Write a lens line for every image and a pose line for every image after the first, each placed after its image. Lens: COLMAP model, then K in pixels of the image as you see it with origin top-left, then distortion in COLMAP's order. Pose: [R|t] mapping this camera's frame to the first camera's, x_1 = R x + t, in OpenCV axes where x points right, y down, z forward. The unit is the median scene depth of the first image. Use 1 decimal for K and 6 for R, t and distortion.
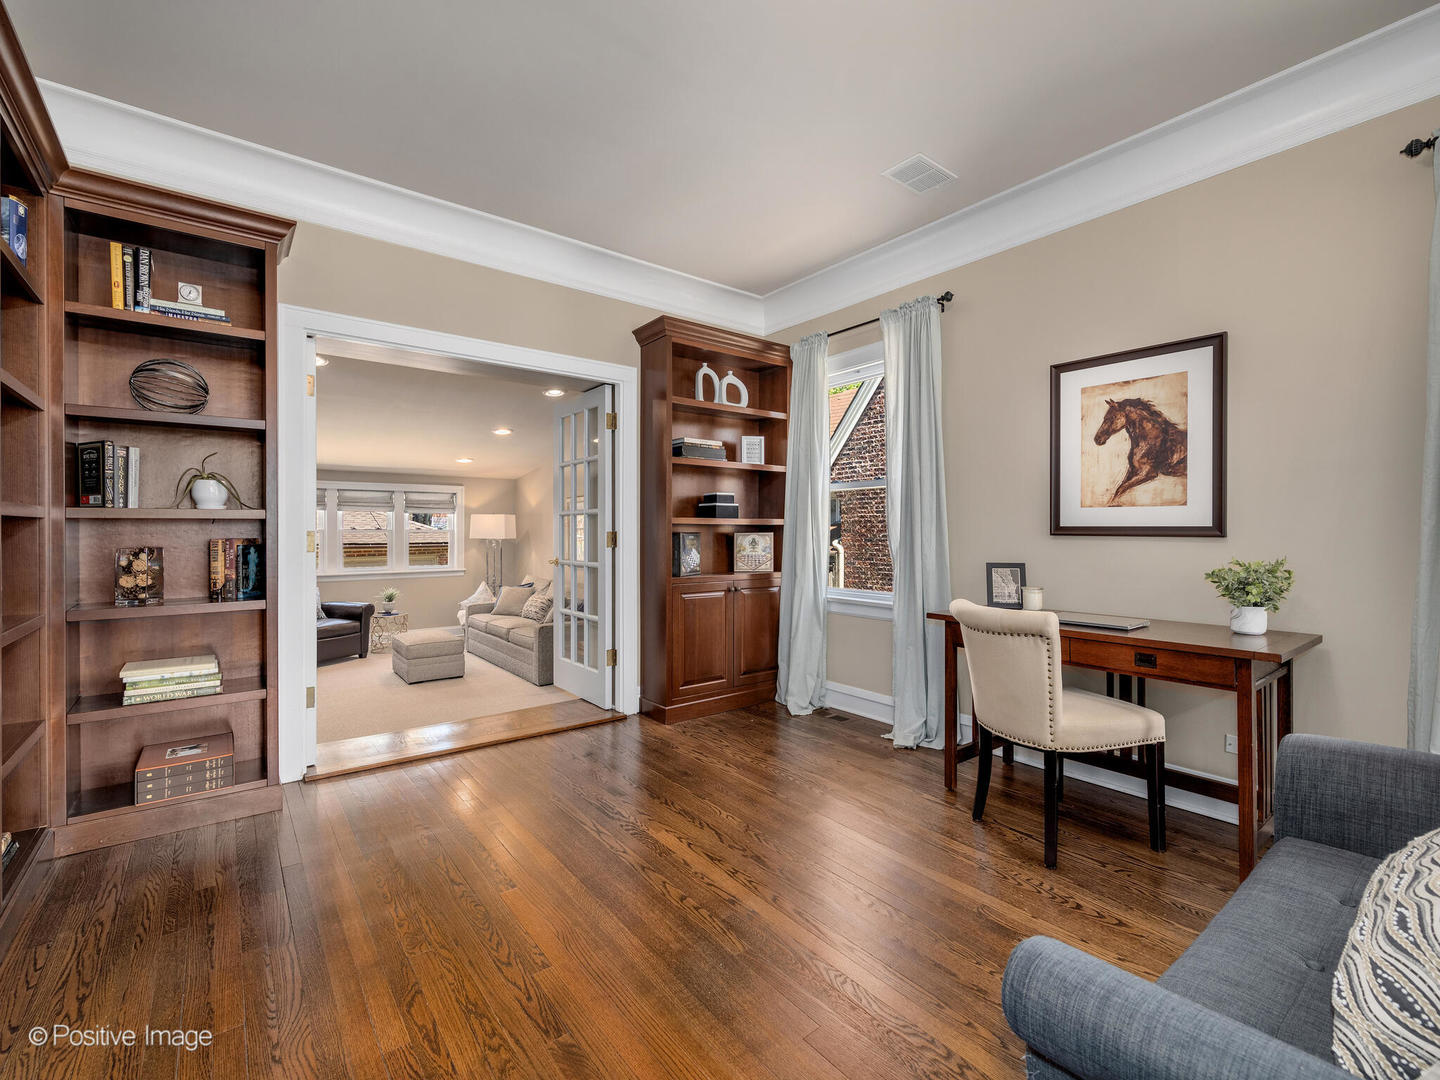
lens RADIAL K [[639.2, 0, 725.0], [0, 639.2, 527.9], [0, 0, 1]] dist [-0.002992, -0.000832]
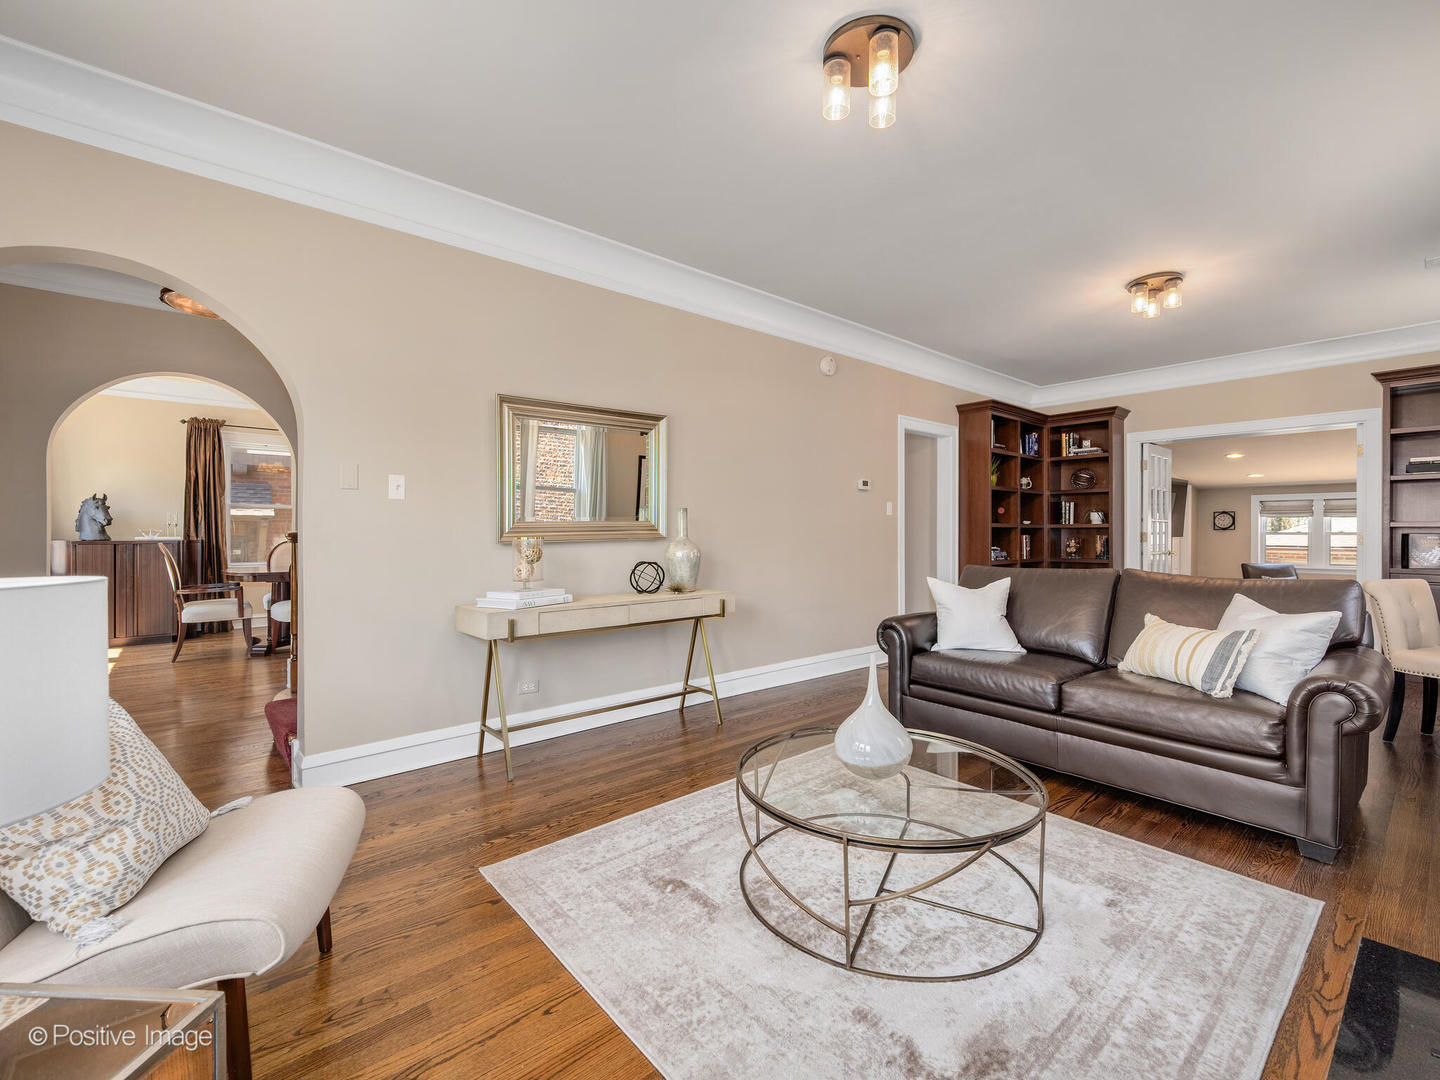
lens RADIAL K [[639.2, 0, 721.9], [0, 639.2, 535.0], [0, 0, 1]] dist [-0.002992, -0.000832]
pose [[0.034667, 0.003252, -0.999394, 1.150894], [0.001761, 0.999993, 0.003315, 0.003456], [0.999397, -0.001875, 0.034661, -0.401591]]
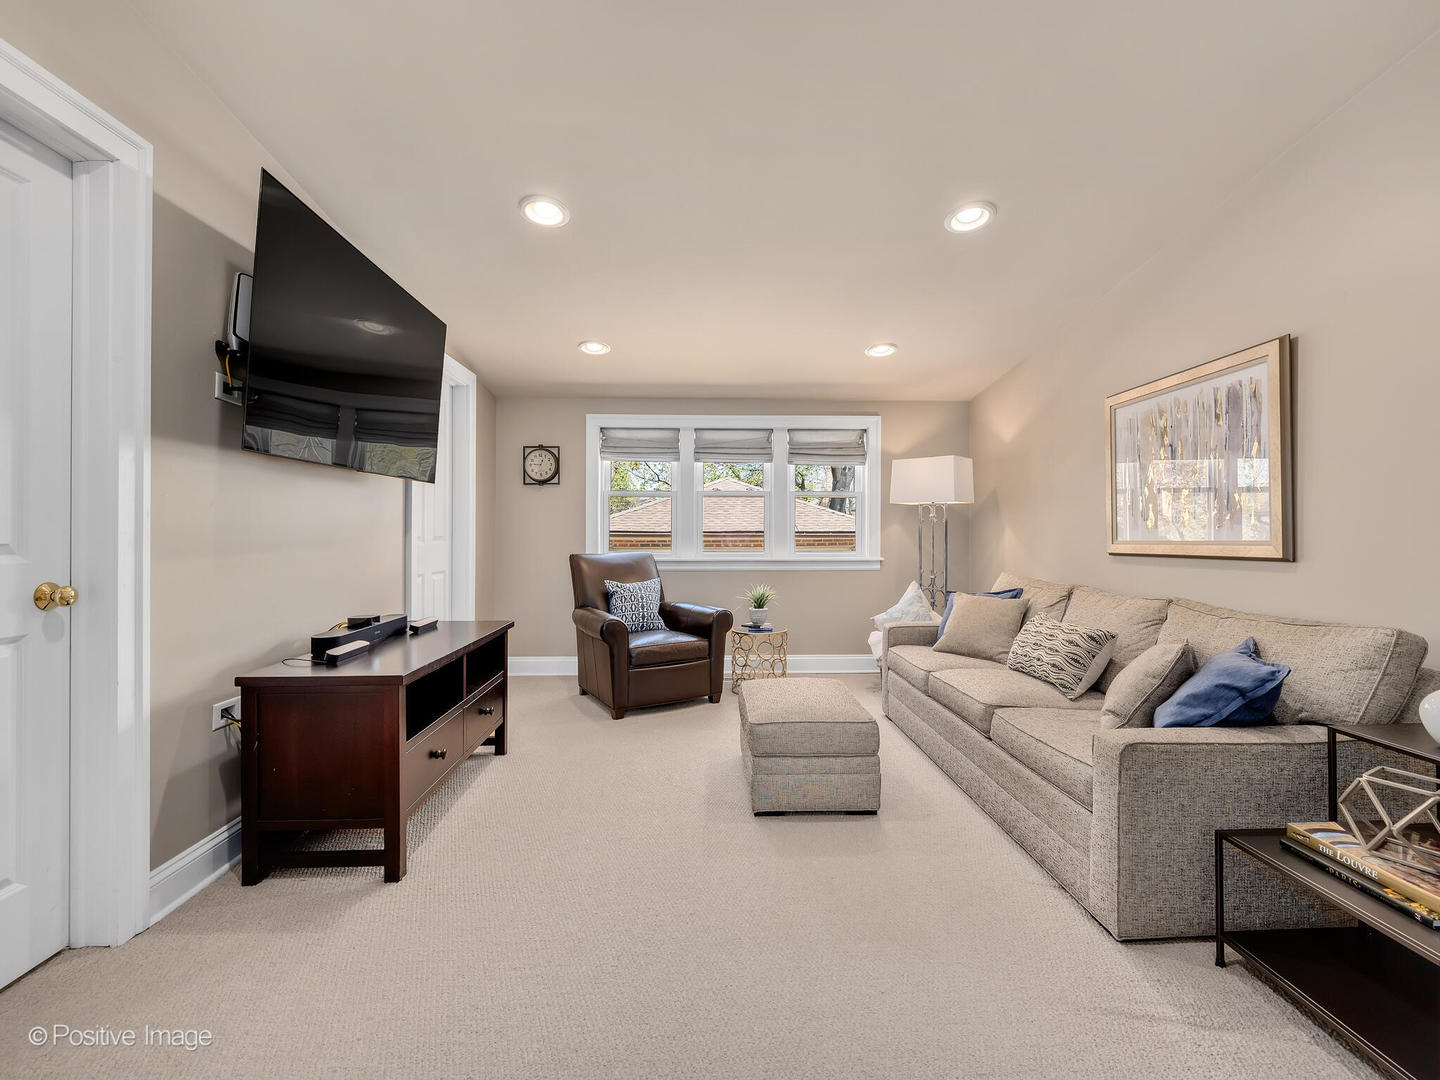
lens RADIAL K [[639.2, 0, 722.2], [0, 639.2, 534.3], [0, 0, 1]] dist [-0.002992, -0.000832]
pose [[0.807555, 0.003531, -0.589781, -0.396557], [-0.002020, 0.999993, 0.003222, 0.088447], [0.589788, -0.001411, 0.807557, 0.972086]]
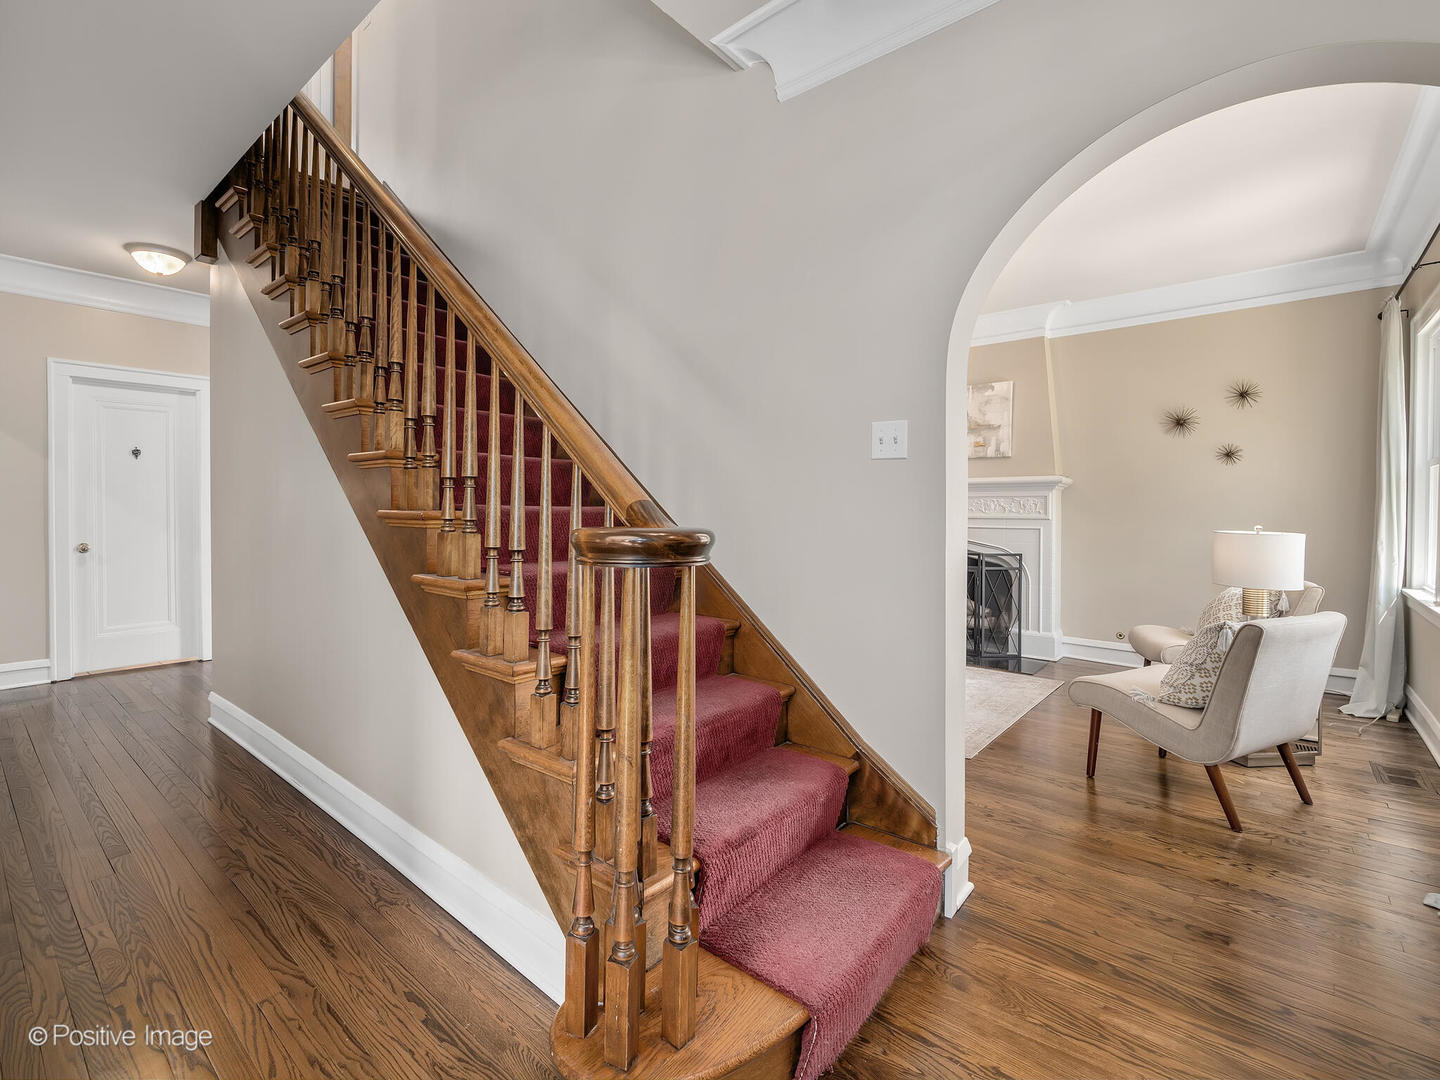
lens RADIAL K [[639.2, 0, 710.2], [0, 639.2, 512.2], [0, 0, 1]] dist [-0.002992, -0.000832]
pose [[0.984217, 0.002651, 0.176943, 0.137532], [-0.004049, 0.999963, 0.007542, -0.010630], [-0.176917, -0.008140, 0.984192, -1.305538]]
